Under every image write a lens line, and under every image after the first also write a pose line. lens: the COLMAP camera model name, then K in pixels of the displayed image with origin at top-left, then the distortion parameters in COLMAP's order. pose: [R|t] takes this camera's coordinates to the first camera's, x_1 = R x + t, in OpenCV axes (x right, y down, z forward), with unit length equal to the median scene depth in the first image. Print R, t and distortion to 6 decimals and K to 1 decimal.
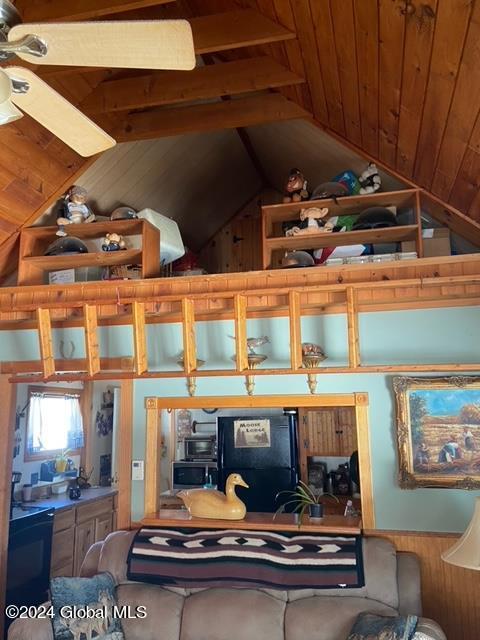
lens RADIAL K [[554.8, 0, 241.0], [0, 554.8, 322.4], [0, 0, 1]] dist [0.090058, -0.067748]
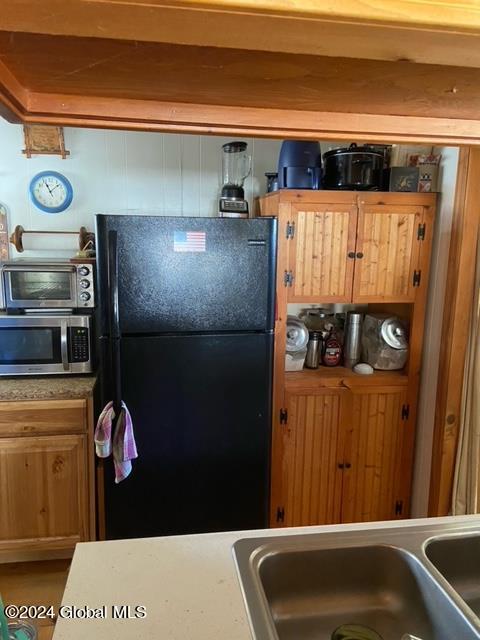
lens RADIAL K [[489.6, 0, 239.0], [0, 489.6, 322.2], [0, 0, 1]] dist [0.055077, -0.005125]
pose [[0.920188, -0.039347, 0.389494, -0.078840], [-0.091192, 0.946021, 0.311011, 0.108478], [-0.380707, -0.321708, 0.866929, 0.551069]]
